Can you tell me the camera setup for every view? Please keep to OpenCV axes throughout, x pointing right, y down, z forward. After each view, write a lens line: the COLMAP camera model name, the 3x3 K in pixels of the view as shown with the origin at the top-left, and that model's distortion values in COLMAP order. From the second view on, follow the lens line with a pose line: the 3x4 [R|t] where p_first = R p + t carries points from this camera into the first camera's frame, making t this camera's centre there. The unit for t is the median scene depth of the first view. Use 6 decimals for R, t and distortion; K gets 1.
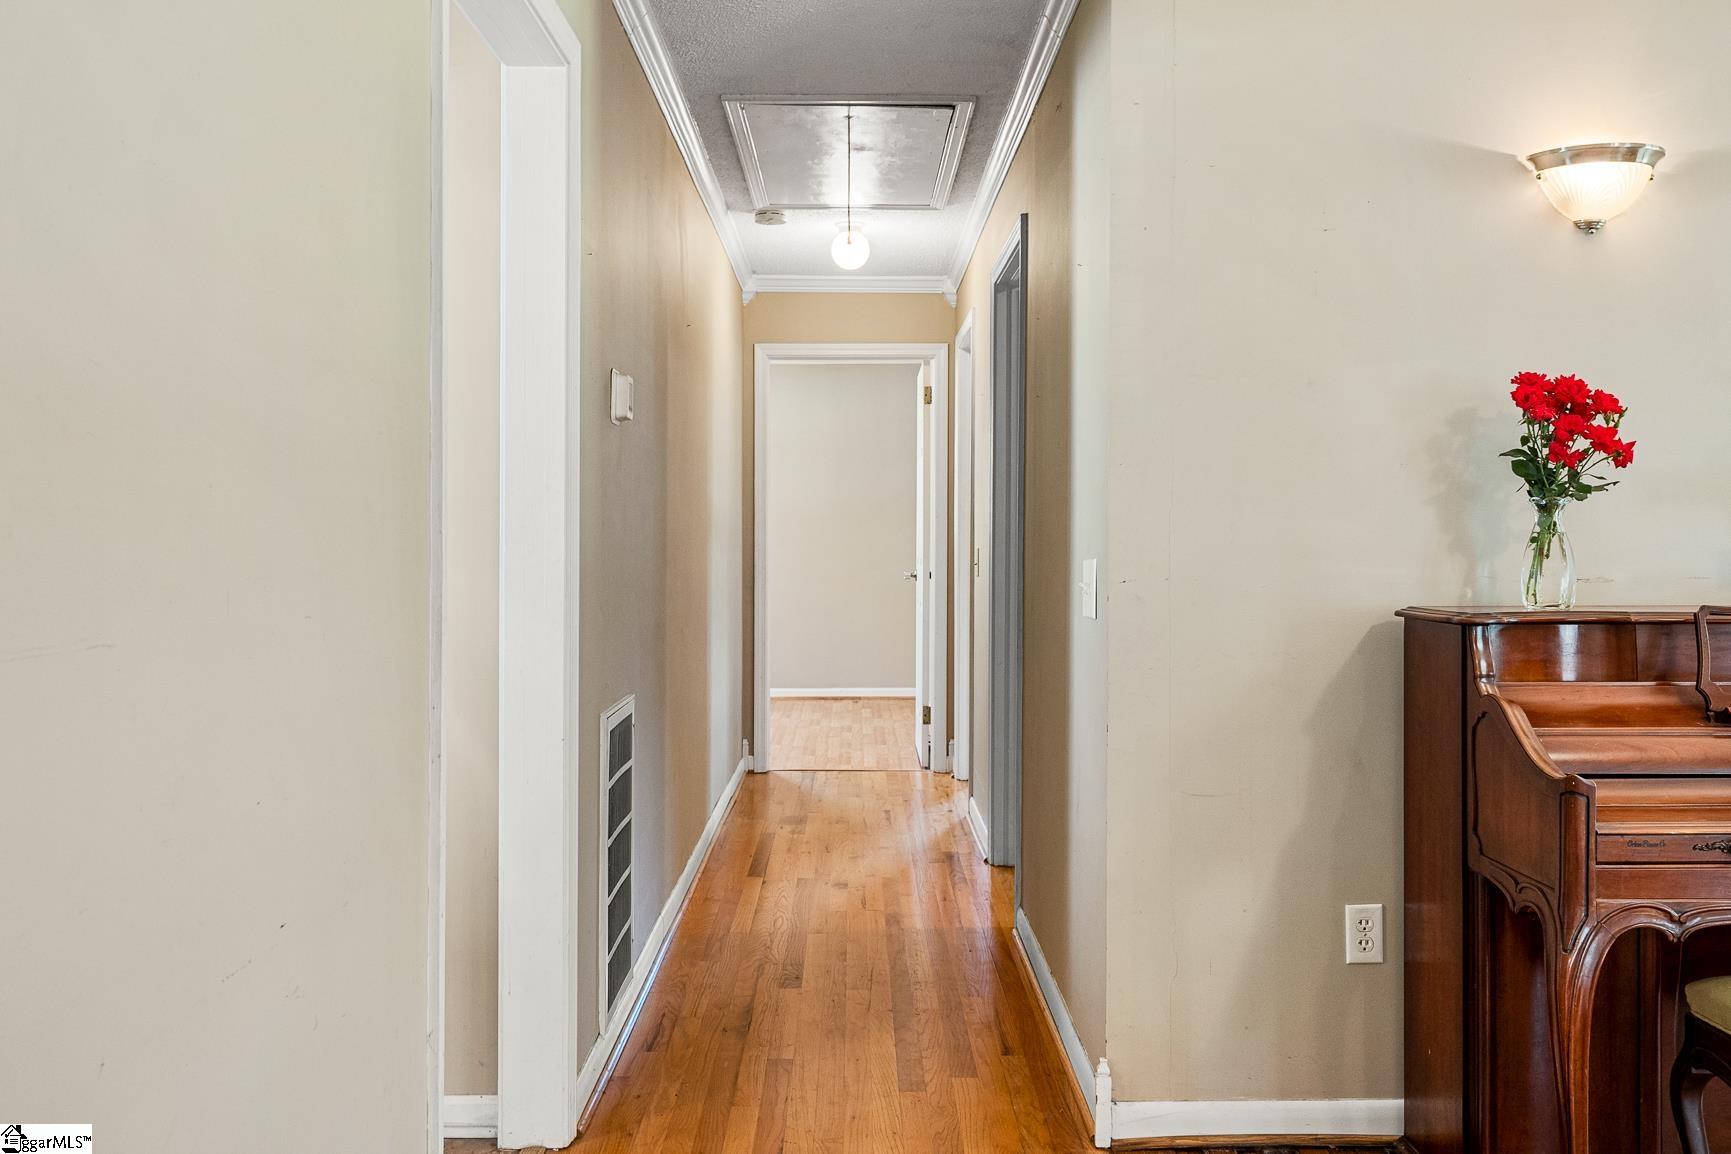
lens RADIAL K [[1532.9, 0, 867.3], [0, 1532.9, 573.6], [0, 0, 1]] dist [0.003618, 0.002025]
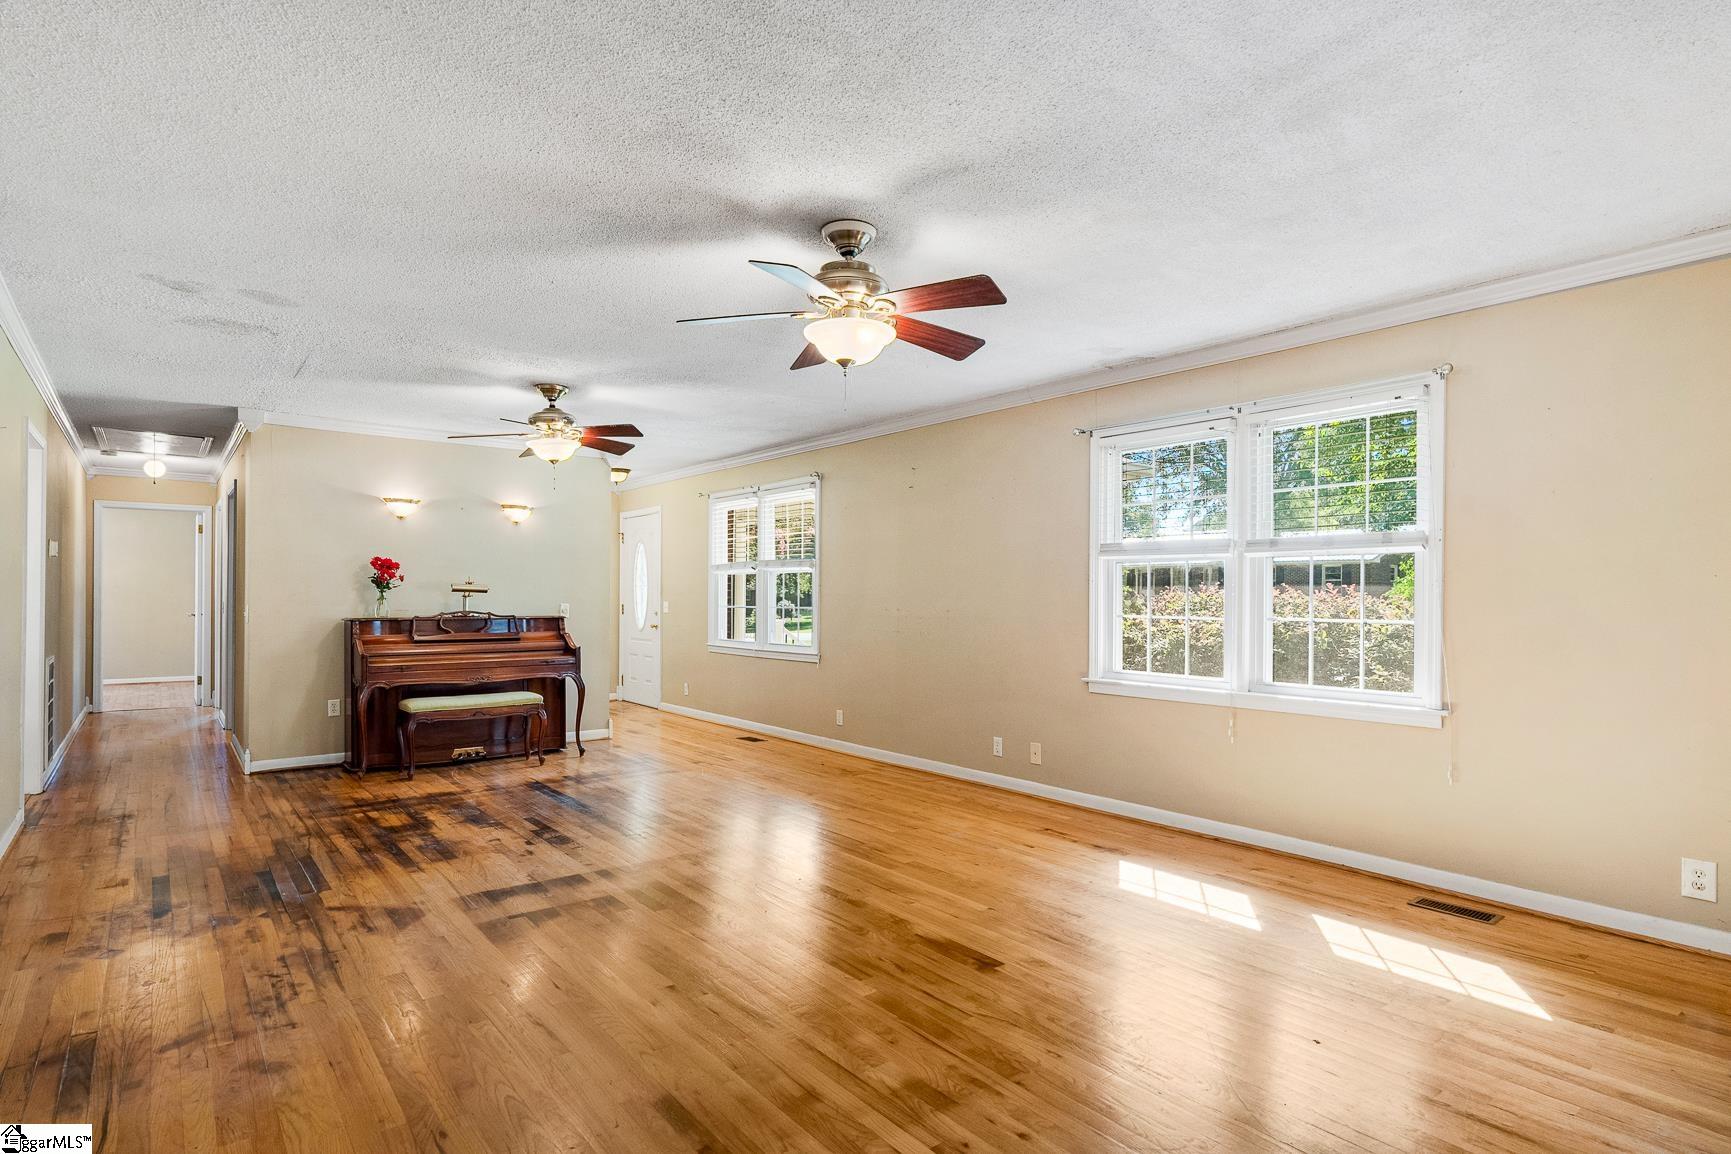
lens RADIAL K [[912.4, 0, 874.1], [0, 912.4, 602.0], [0, 0, 1]] dist [-0.013475, 0.005657]
pose [[0.788947, 0.003192, 0.614453, 0.009586], [0.006673, 0.999883, -0.013762, 0.021751], [-0.614425, 0.014957, 0.788834, -1.494252]]
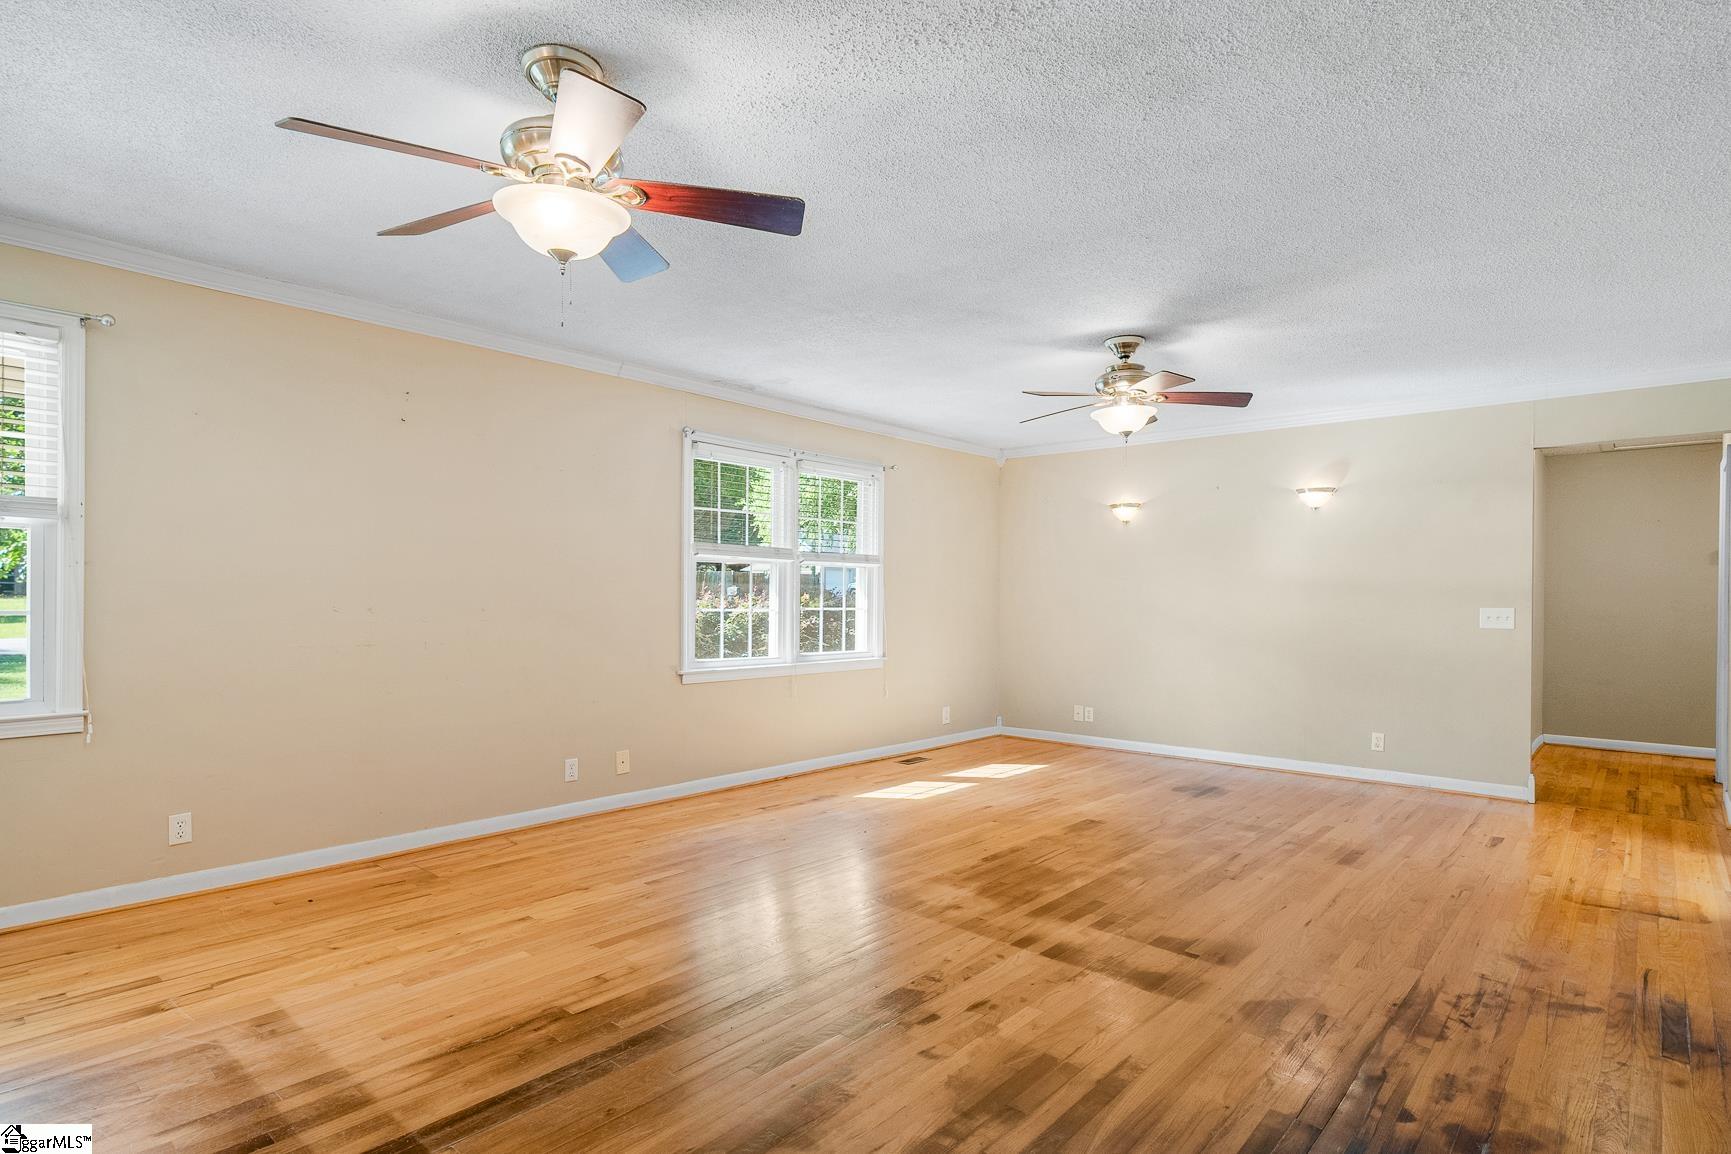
lens RADIAL K [[912.4, 0, 837.5], [0, 912.4, 608.9], [0, 0, 1]] dist [-0.013475, 0.005657]
pose [[-0.736627, -0.015794, 0.676115, -0.038719], [0.006530, 0.999515, 0.030463, -0.028376], [-0.676268, 0.026855, -0.736166, 0.681994]]
